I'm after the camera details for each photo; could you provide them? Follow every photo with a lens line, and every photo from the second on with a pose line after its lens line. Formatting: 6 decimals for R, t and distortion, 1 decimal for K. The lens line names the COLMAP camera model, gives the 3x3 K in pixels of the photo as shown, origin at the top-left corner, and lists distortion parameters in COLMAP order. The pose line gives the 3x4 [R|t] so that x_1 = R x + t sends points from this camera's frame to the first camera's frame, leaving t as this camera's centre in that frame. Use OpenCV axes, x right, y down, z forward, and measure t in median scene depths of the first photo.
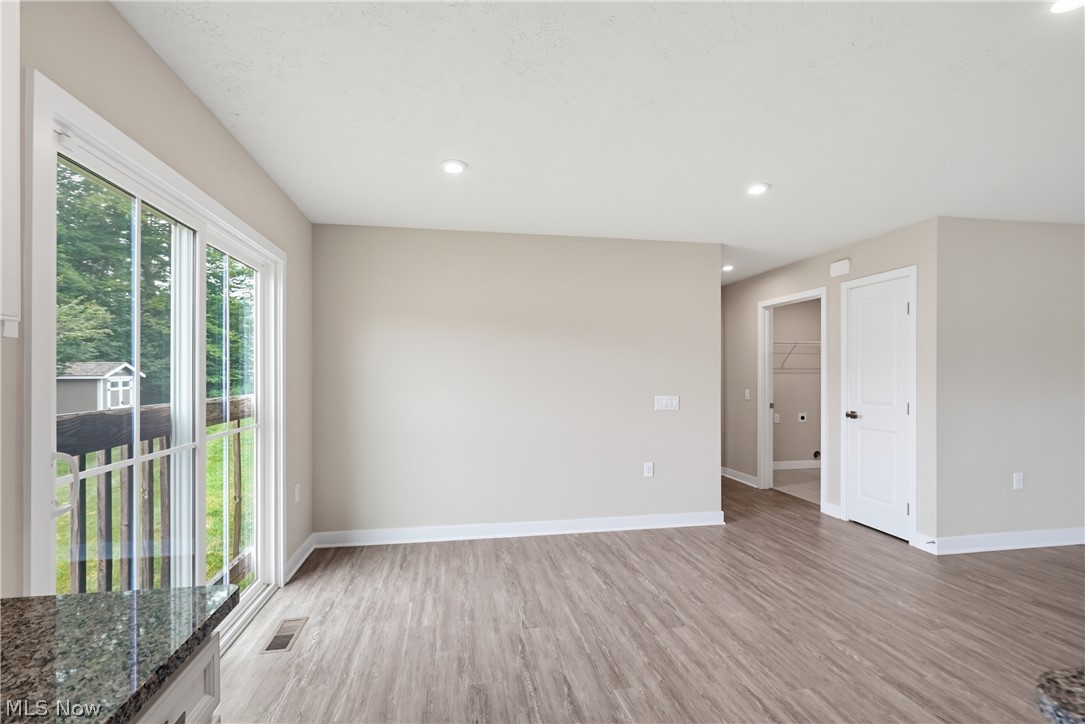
lens RADIAL K [[499.1, 0, 540.5], [0, 499.1, 375.4], [0, 0, 1]] dist [-0.003408, 0.000220]
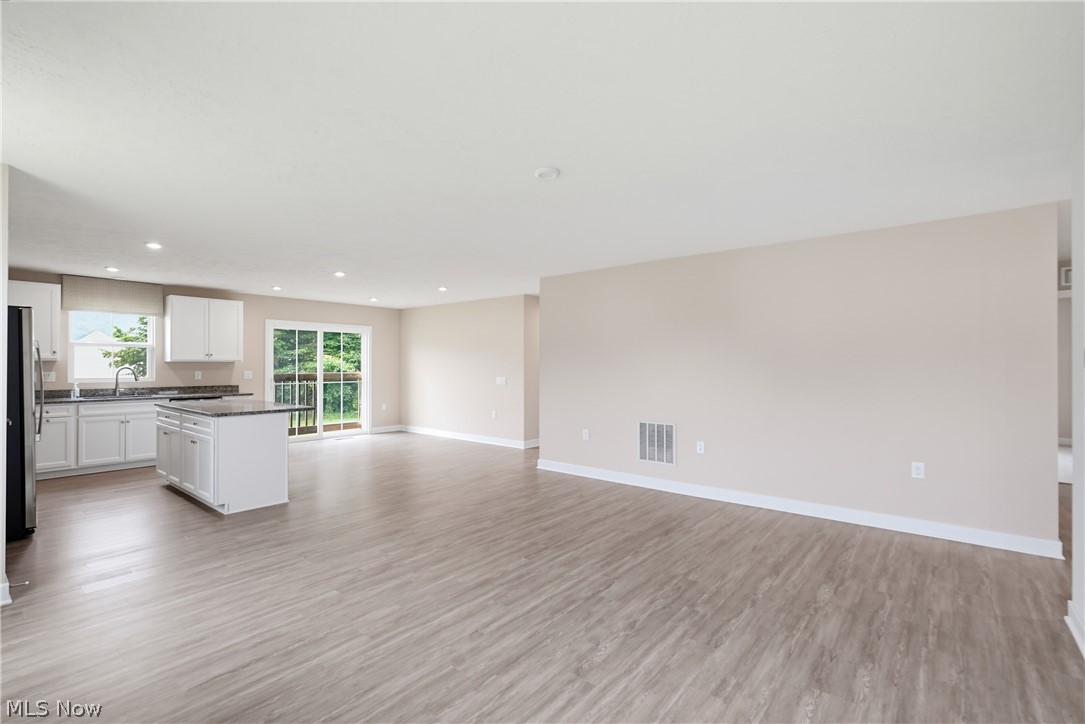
lens RADIAL K [[499.7, 0, 538.6], [0, 499.7, 362.8], [0, 0, 1]] dist [0.001953, 0.000841]
pose [[0.636437, 0.001959, -0.771326, 2.463580], [-0.001694, 0.999998, 0.001142, -0.023268], [0.771327, 0.000580, 0.636439, -0.158187]]
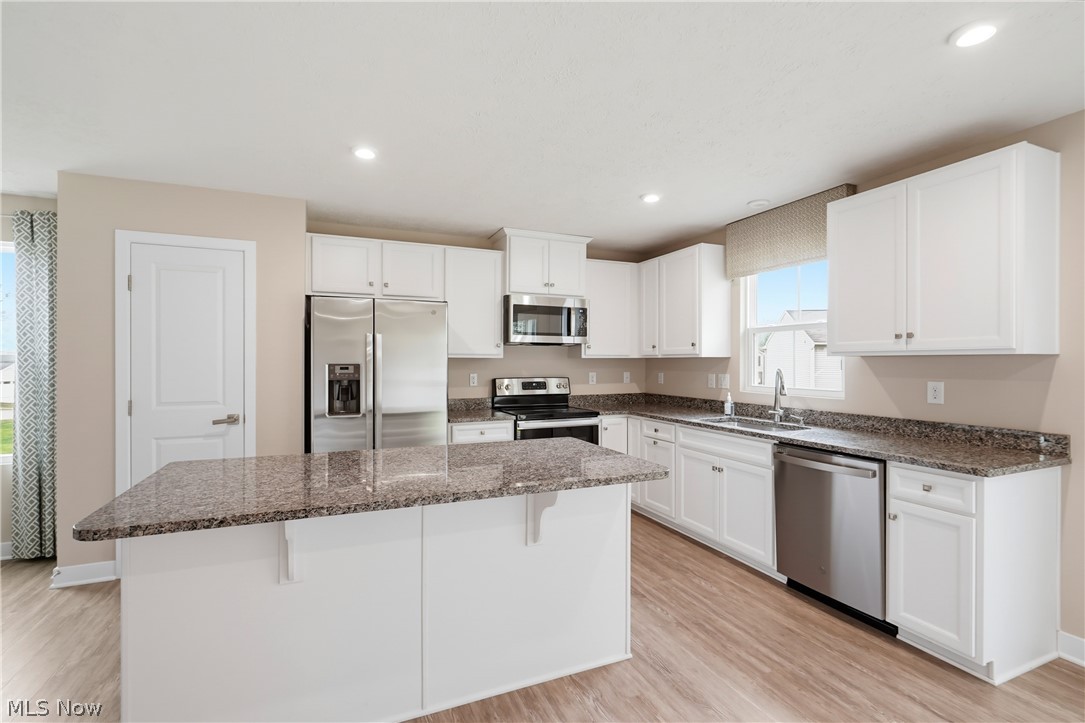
lens RADIAL K [[495.6, 0, 538.5], [0, 495.6, 363.4], [0, 0, 1]] dist [-0.001414, 0.000927]
pose [[-0.974432, 0.001901, -0.224676, 0.505445], [0.001857, 0.999998, 0.000407, -0.010712], [0.224677, -0.000020, -0.974433, 0.781107]]
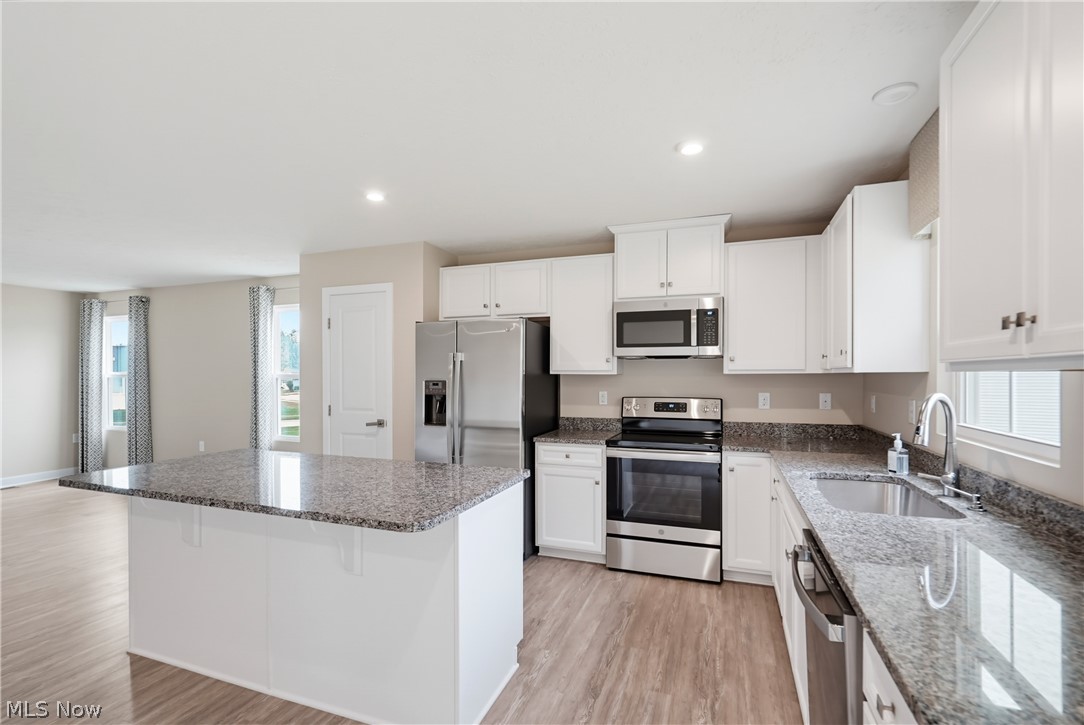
lens RADIAL K [[498.7, 0, 540.0], [0, 498.7, 375.9], [0, 0, 1]] dist [-0.003408, 0.000220]
pose [[-0.861944, 0.001104, 0.507002, -0.150692], [0.000295, 0.999999, -0.001676, -0.019193], [-0.507003, -0.001295, -0.861943, 0.569721]]
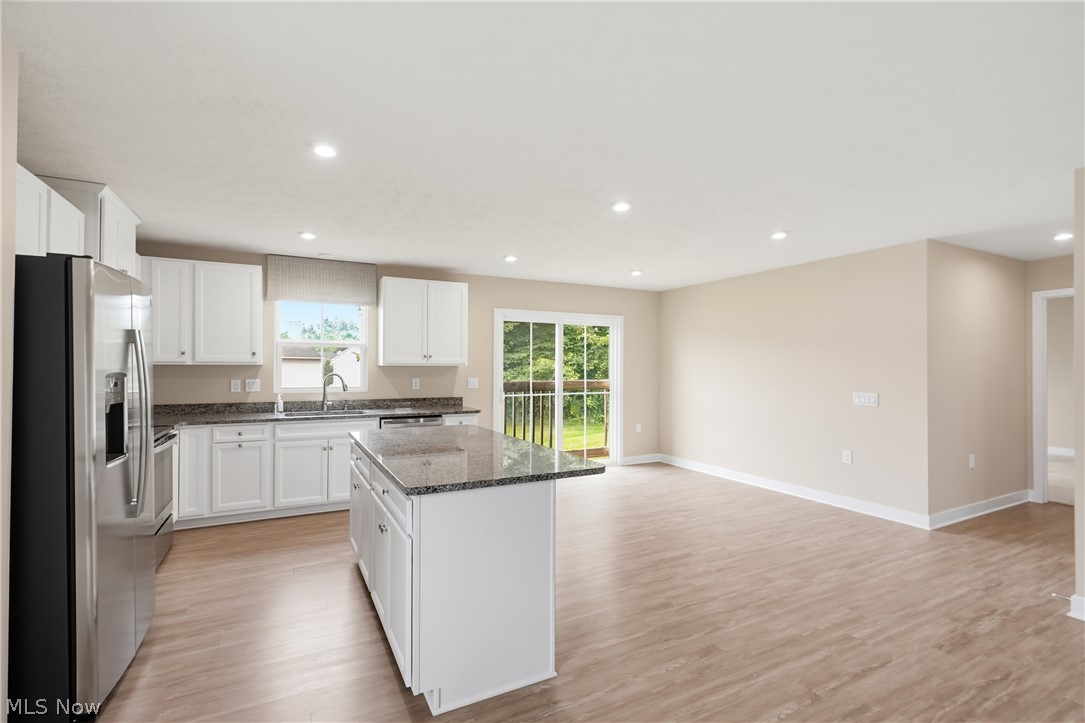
lens RADIAL K [[495.6, 0, 538.5], [0, 495.6, 363.4], [0, 0, 1]] dist [-0.001414, 0.000927]
pose [[0.295017, -0.002429, -0.955489, 1.444767], [-0.000416, 0.999996, -0.002671, -0.026360], [0.955492, 0.001186, 0.295015, -0.000619]]
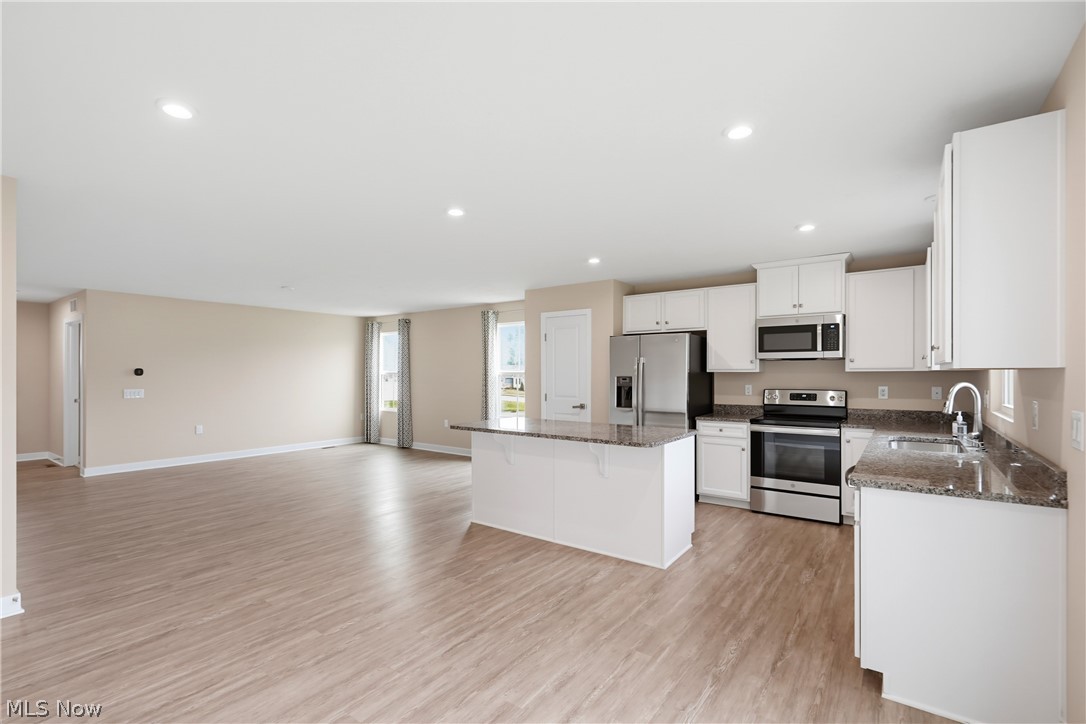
lens RADIAL K [[494.1, 0, 543.3], [0, 494.1, 373.5], [0, 0, 1]] dist [-0.003010, 0.000480]
pose [[-0.690436, 0.002872, 0.723388, -0.378951], [0.000727, 0.999994, -0.003275, -0.015187], [-0.723393, -0.001735, -0.690434, 1.058727]]
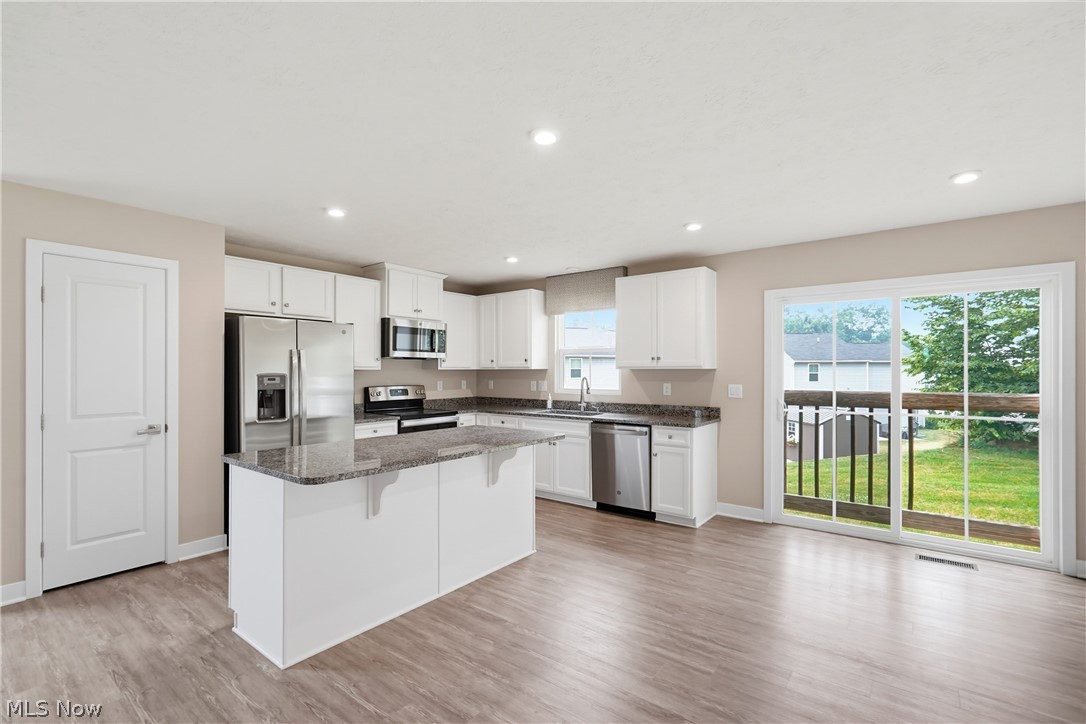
lens RADIAL K [[494.1, 0, 543.3], [0, 494.1, 373.5], [0, 0, 1]] dist [-0.003010, 0.000480]
pose [[-0.740863, 0.006419, -0.671625, 0.985772], [0.004936, 0.999979, 0.004112, -0.016707], [0.671638, -0.000269, -0.740880, 0.998246]]
